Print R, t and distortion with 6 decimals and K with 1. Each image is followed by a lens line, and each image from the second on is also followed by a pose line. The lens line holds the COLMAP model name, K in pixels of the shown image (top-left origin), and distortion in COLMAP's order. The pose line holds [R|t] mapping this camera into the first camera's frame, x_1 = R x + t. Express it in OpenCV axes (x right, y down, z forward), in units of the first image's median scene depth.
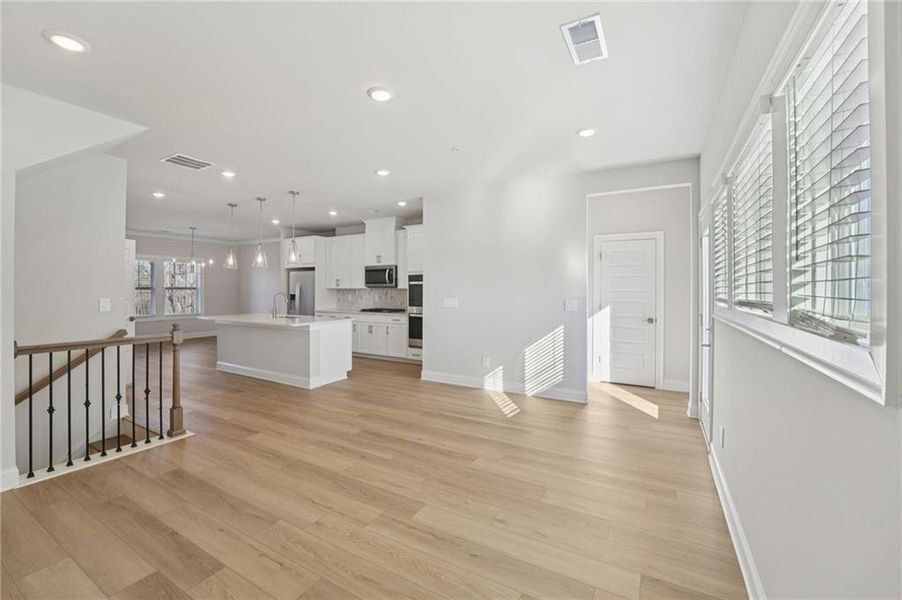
lens RADIAL K [[370.1, 0, 450.4], [0, 370.1, 285.8], [0, 0, 1]] dist [-0.028753, 0.004499]
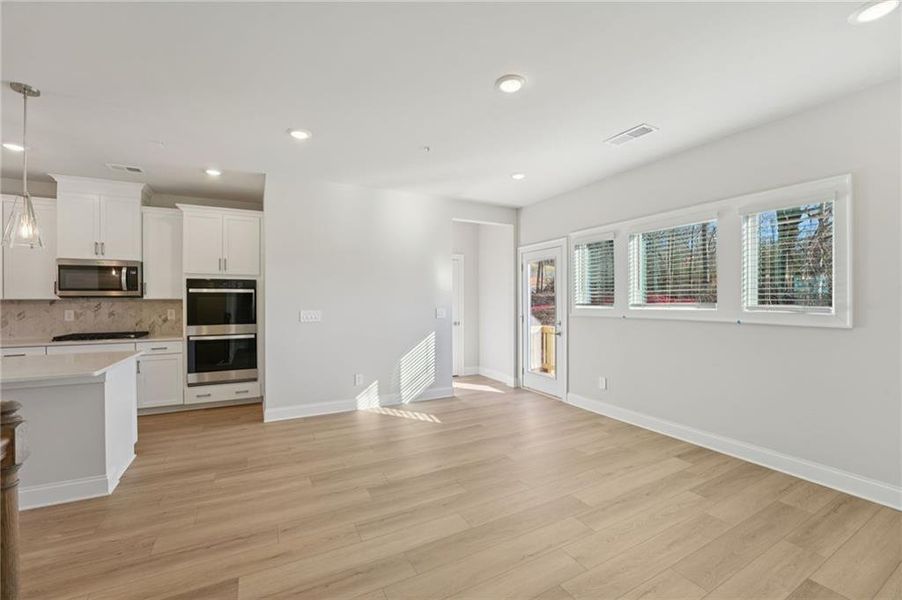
lens RADIAL K [[370.1, 0, 448.2], [0, 370.1, 297.6], [0, 0, 1]] dist [-0.028753, 0.004499]
pose [[0.539667, 0.000614, 0.841878, -0.517601], [-0.003813, 0.999991, 0.001714, 0.002795], [-0.841870, -0.004135, 0.539665, 0.314006]]
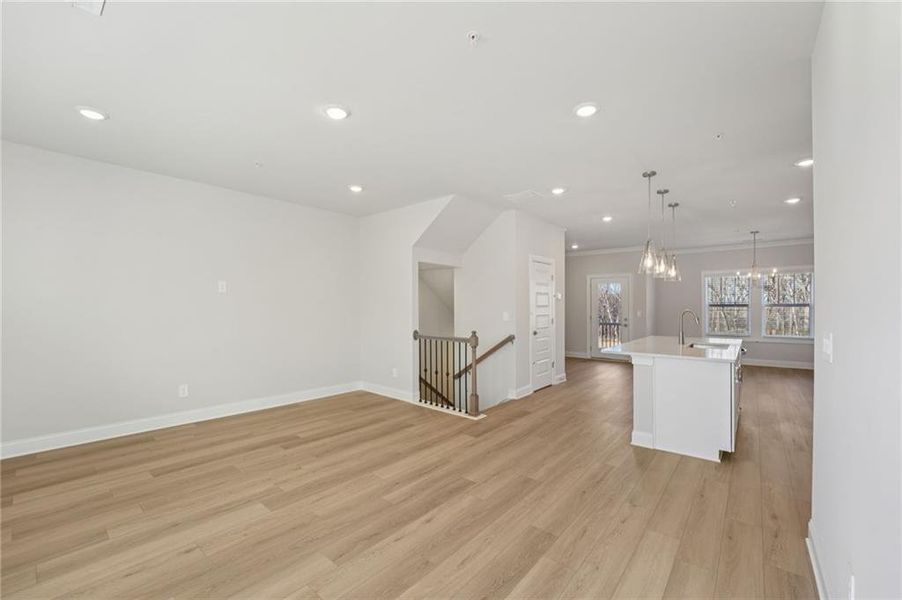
lens RADIAL K [[370.1, 0, 443.8], [0, 370.1, 301.5], [0, 0, 1]] dist [-0.028753, 0.004499]
pose [[-0.193350, -0.014378, -0.981025, 0.372951], [0.004775, 0.999867, -0.015595, 0.010892], [0.981118, -0.007700, -0.193255, 0.733361]]
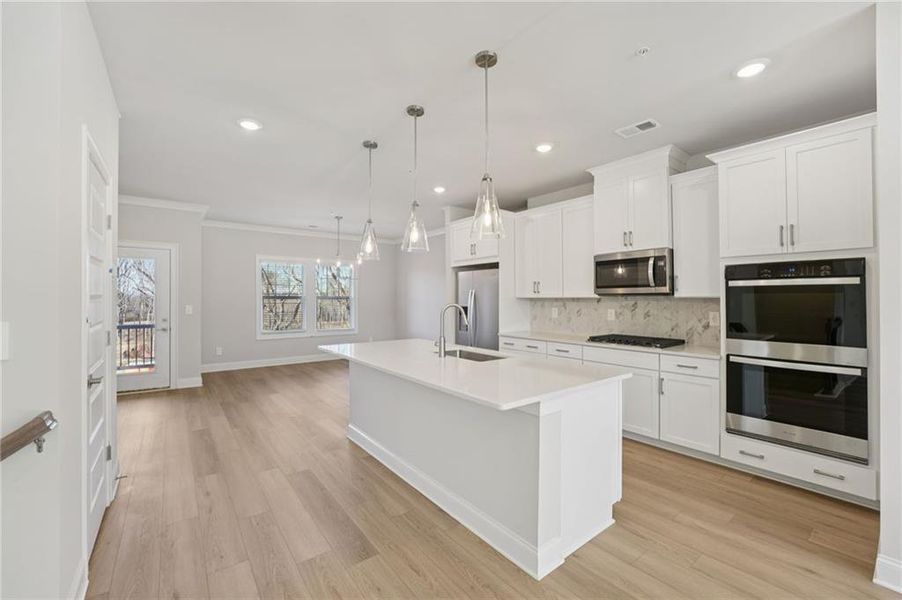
lens RADIAL K [[370.1, 0, 446.1], [0, 370.1, 298.0], [0, 0, 1]] dist [-0.028753, 0.004499]
pose [[0.917280, -0.001877, -0.398239, -0.304590], [0.003363, 0.999990, 0.003033, 0.008444], [0.398229, -0.004121, 0.917277, 0.605595]]
